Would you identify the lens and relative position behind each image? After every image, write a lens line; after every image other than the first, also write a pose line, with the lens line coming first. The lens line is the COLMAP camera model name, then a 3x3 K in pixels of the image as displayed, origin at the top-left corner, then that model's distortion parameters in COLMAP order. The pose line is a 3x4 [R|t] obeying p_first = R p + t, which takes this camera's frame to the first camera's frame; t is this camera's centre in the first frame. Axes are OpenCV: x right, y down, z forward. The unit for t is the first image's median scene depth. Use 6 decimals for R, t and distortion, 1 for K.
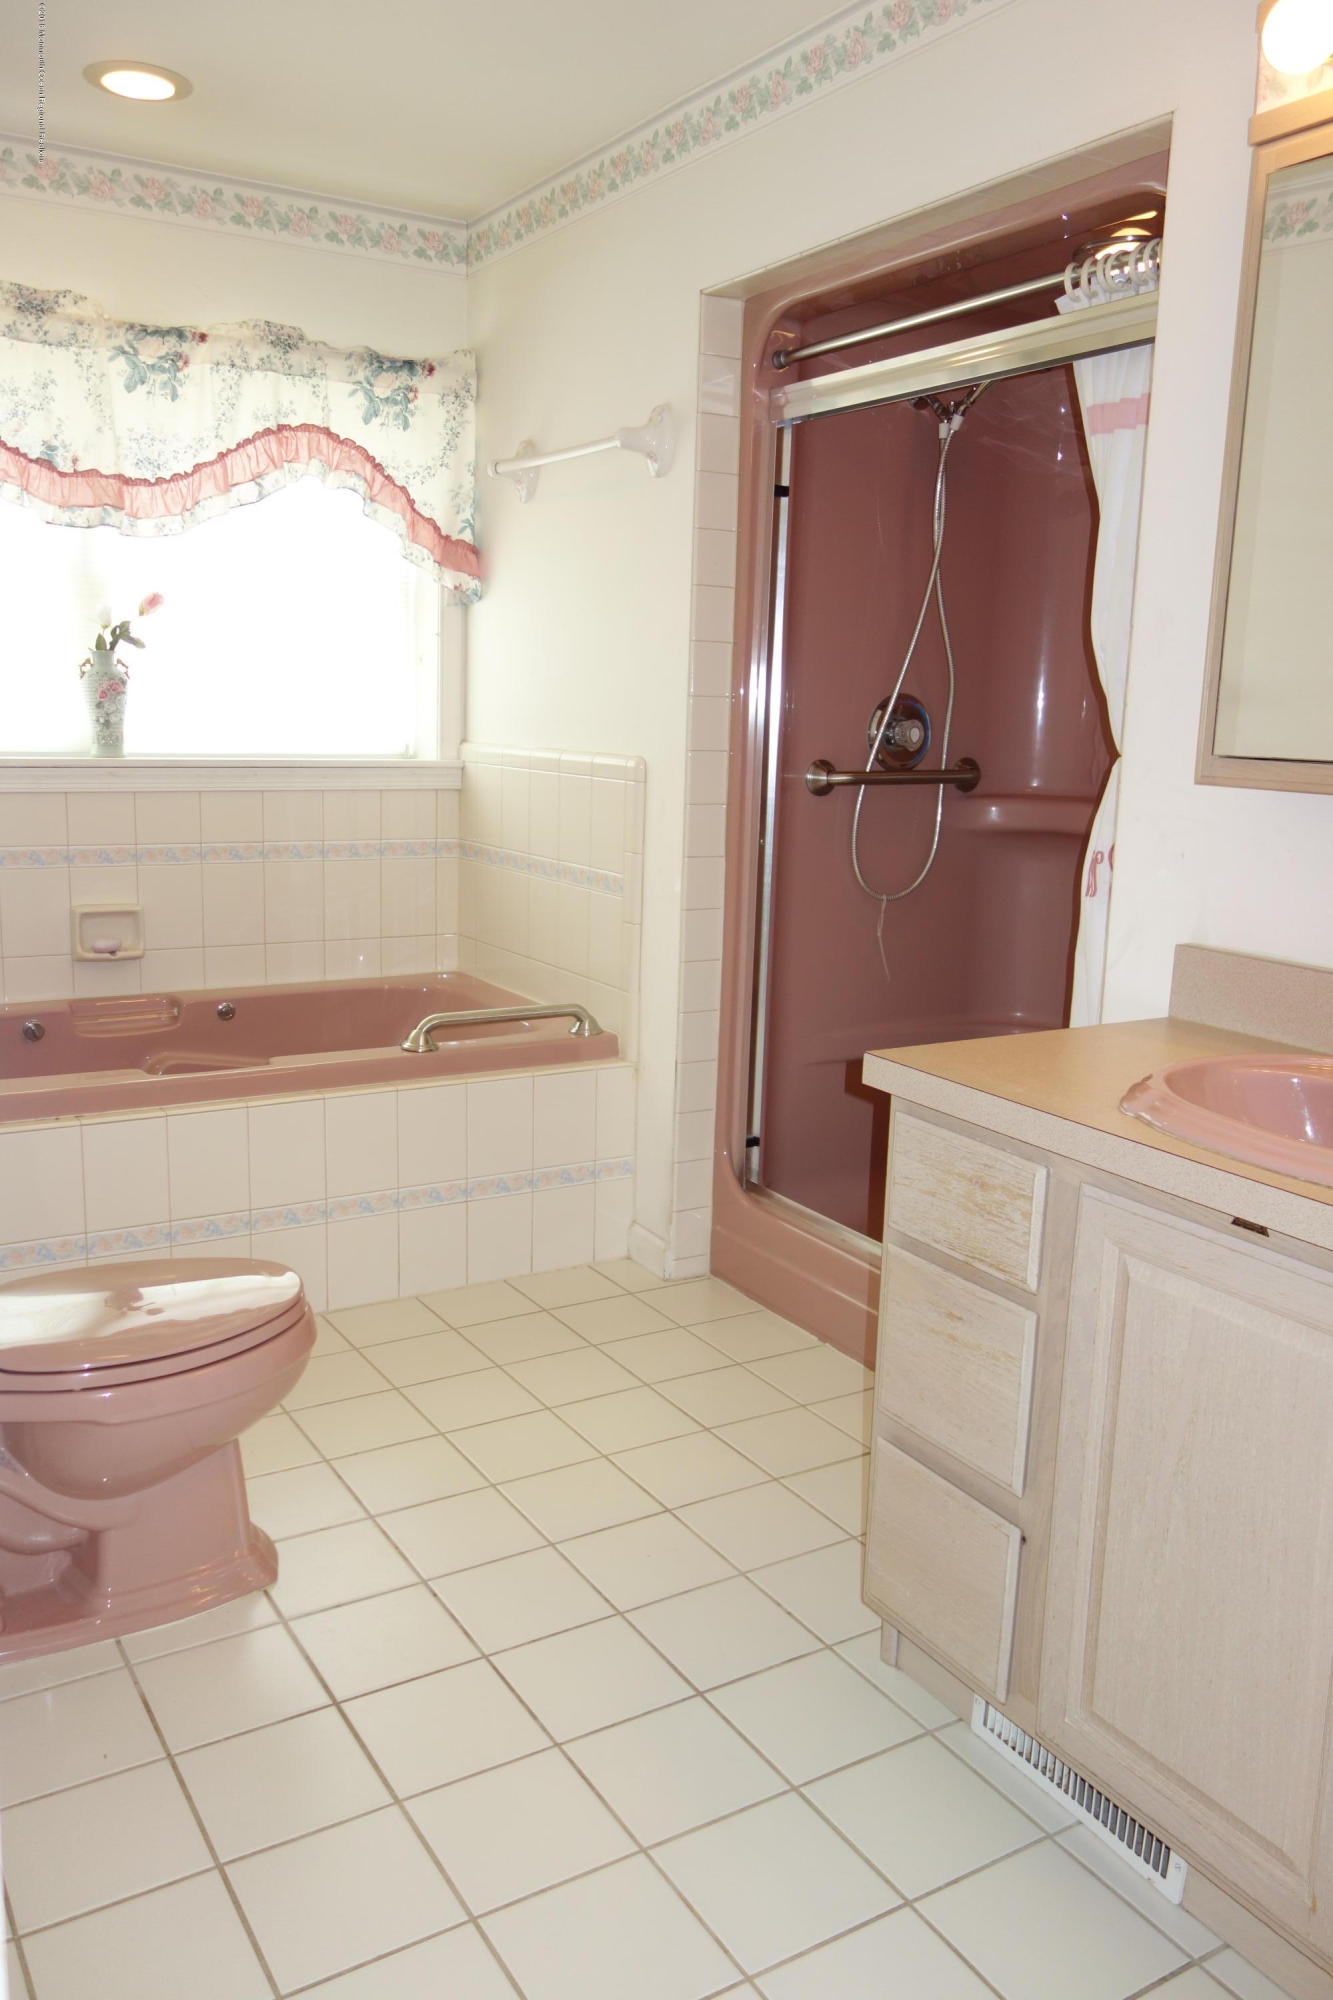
lens RADIAL K [[1579.3, 0, 666.5], [0, 1579.3, 1000.0], [0, 0, 1]] dist [0.007757, 0.001652]
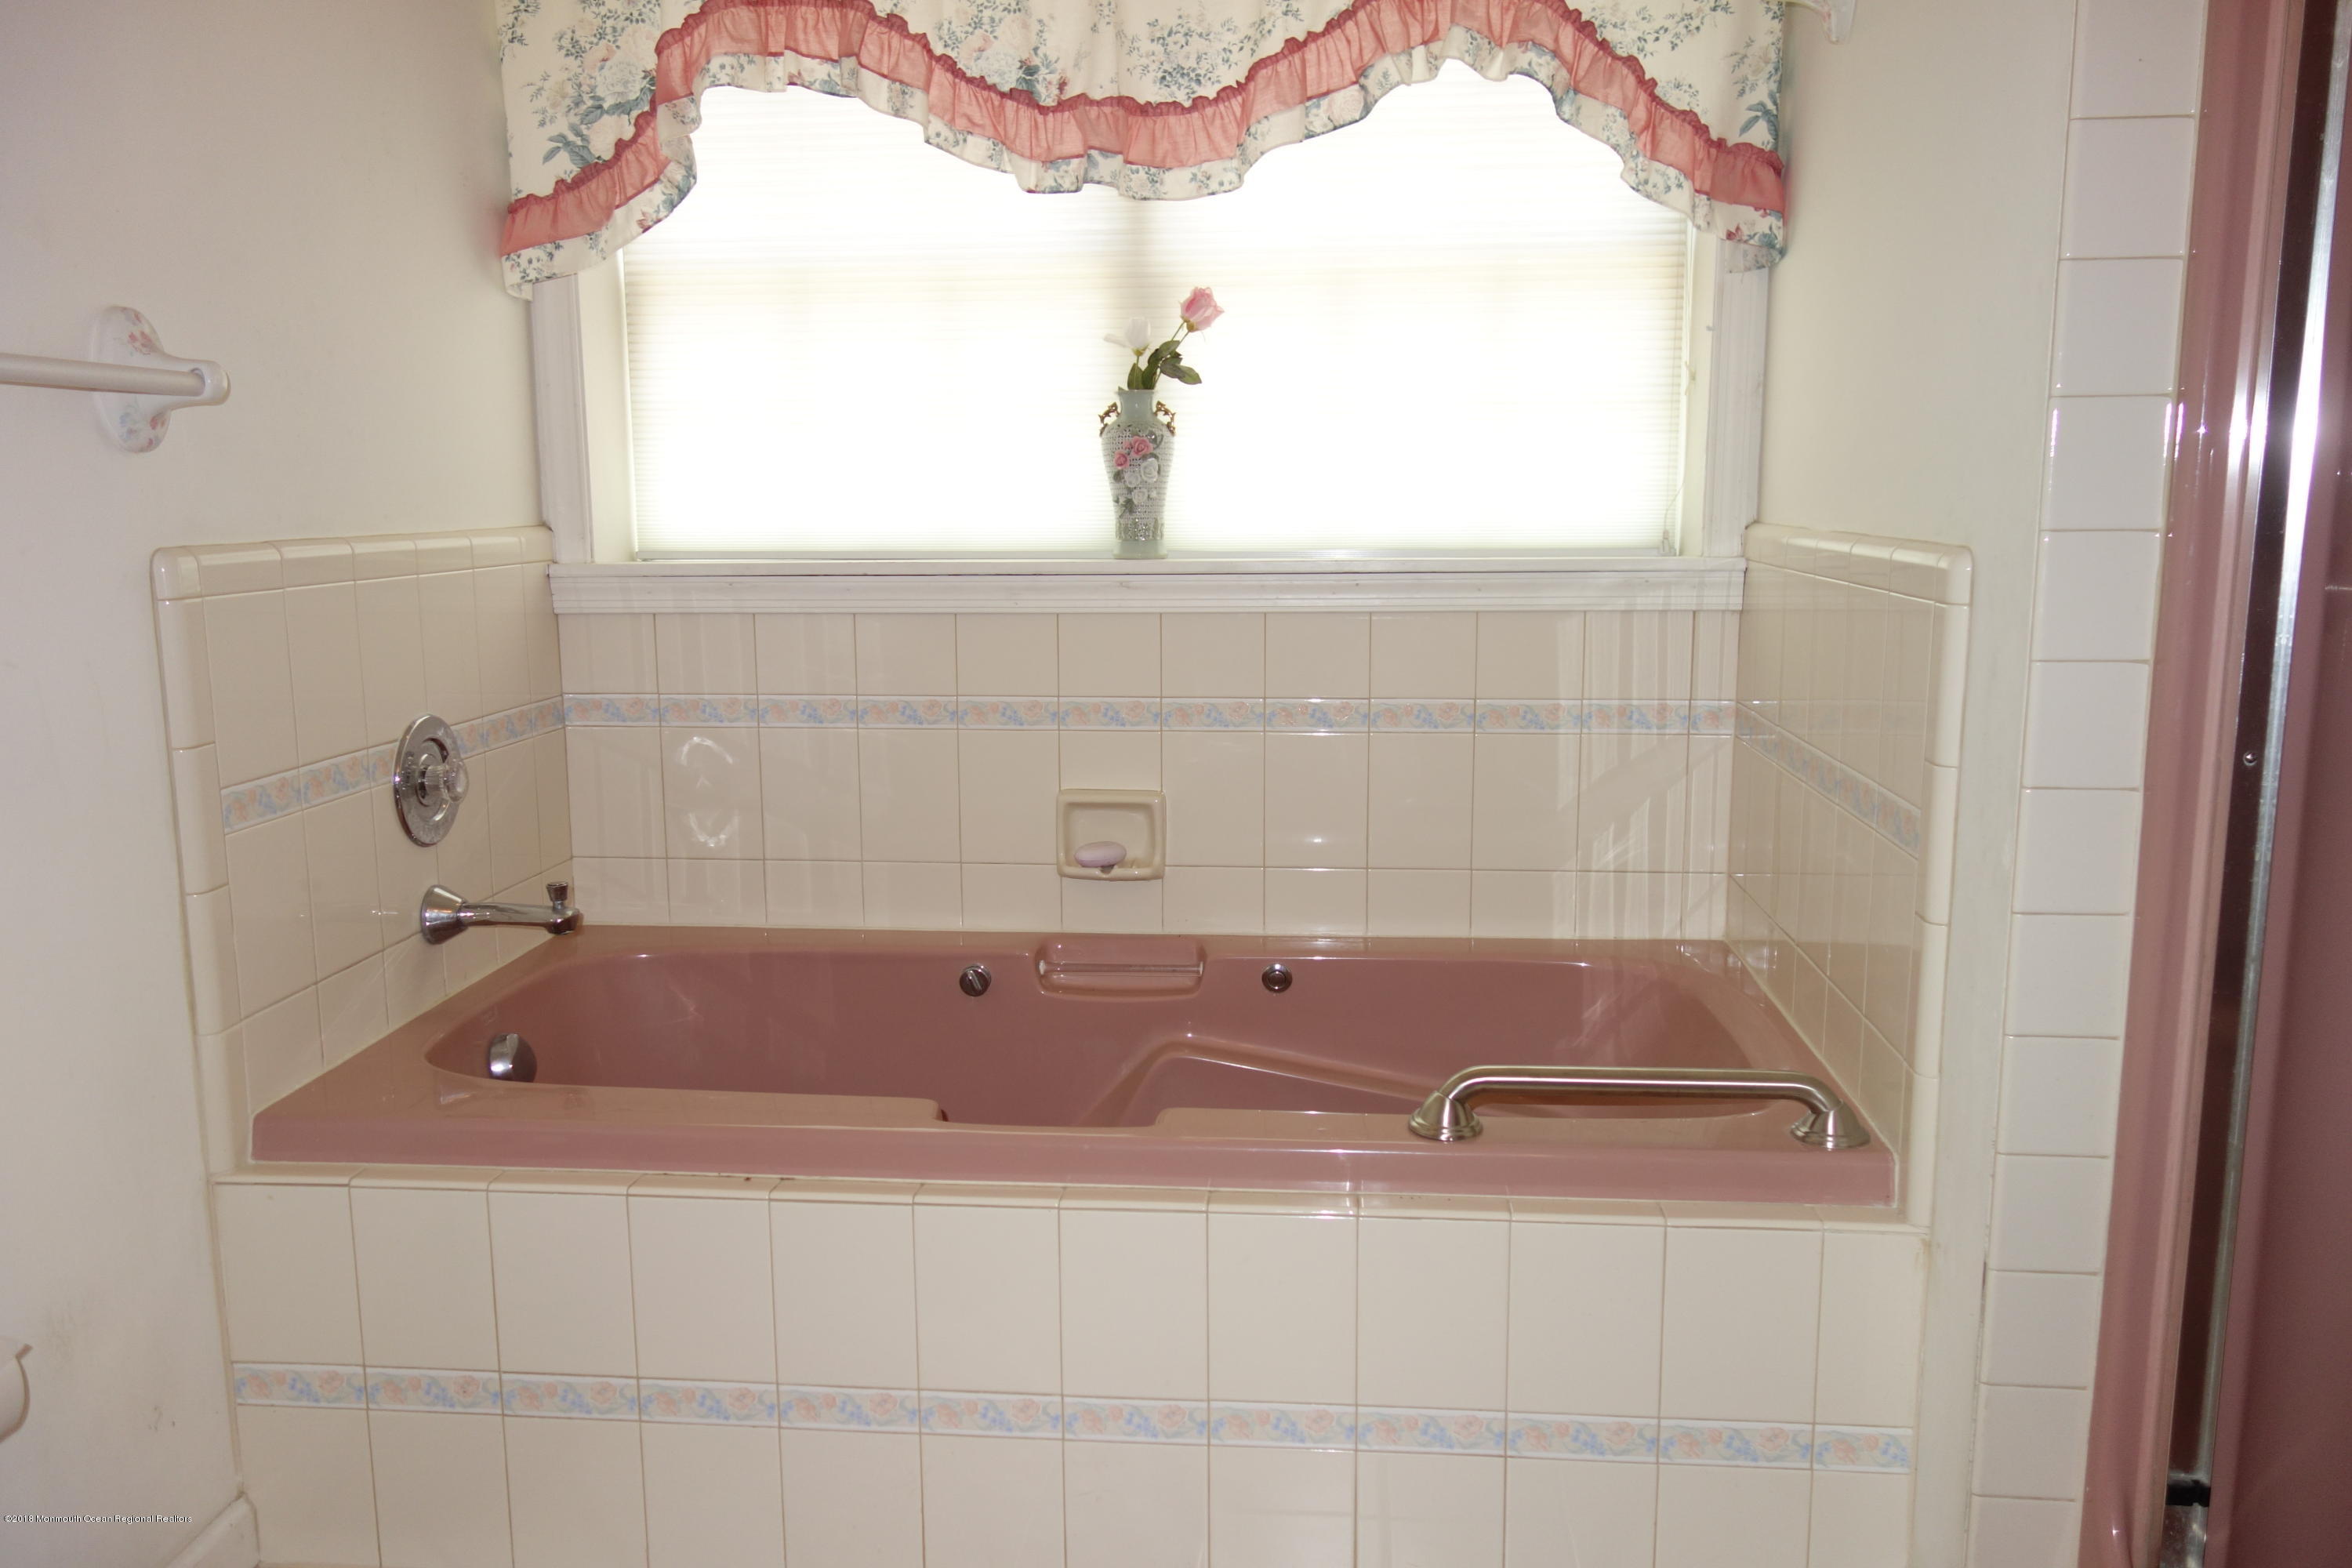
lens RADIAL K [[1857.3, 0, 1172.7], [0, 1857.3, 794.4], [0, 0, 1]] dist [0.007757, 0.001652]
pose [[0.804954, 0.066594, -0.589588, 0.105481], [-0.080474, 0.996753, 0.002713, -0.063547], [0.587854, 0.045262, 0.807700, 0.419263]]
